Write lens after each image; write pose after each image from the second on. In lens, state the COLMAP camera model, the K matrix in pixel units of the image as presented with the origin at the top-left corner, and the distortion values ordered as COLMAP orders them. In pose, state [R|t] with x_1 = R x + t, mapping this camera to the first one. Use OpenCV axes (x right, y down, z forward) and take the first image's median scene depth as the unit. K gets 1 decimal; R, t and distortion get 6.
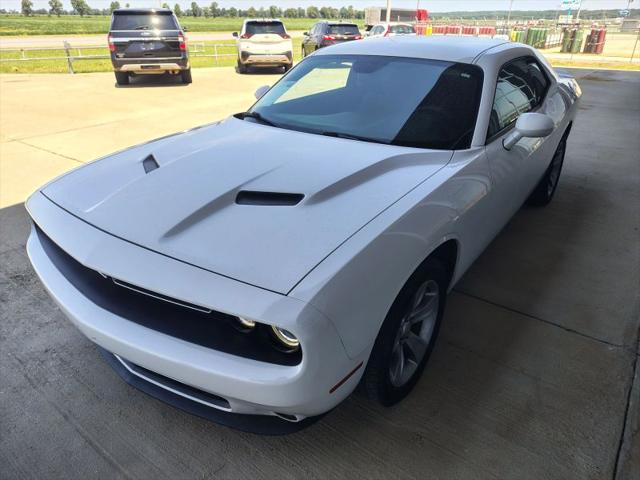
lens RADIAL K [[447.0, 0, 321.7], [0, 447.0, 241.5], [0, 0, 1]] dist [-0.004583, 0.002627]
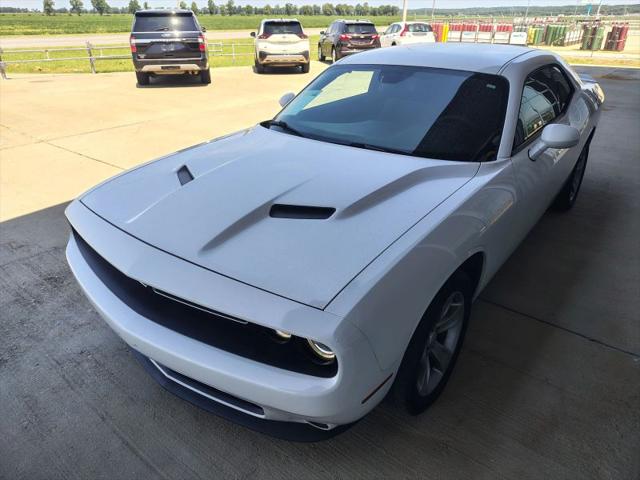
lens RADIAL K [[447.0, 0, 320.5], [0, 447.0, 237.2], [0, 0, 1]] dist [-0.004583, 0.002627]
pose [[0.999444, 0.009393, -0.032002, -0.028148], [-0.009468, 0.999953, -0.002210, -0.024915], [0.031980, 0.002512, 0.999485, -0.021291]]
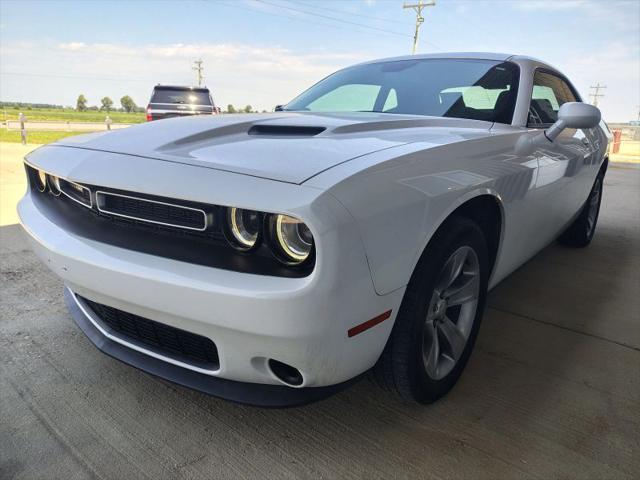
lens RADIAL K [[447.0, 0, 318.7], [0, 447.0, 241.1], [0, 0, 1]] dist [-0.004583, 0.002627]
pose [[0.997862, 0.043296, -0.048966, -0.000894], [-0.052238, 0.978543, -0.199309, 0.198420], [0.039286, 0.201441, 0.978713, 0.128914]]
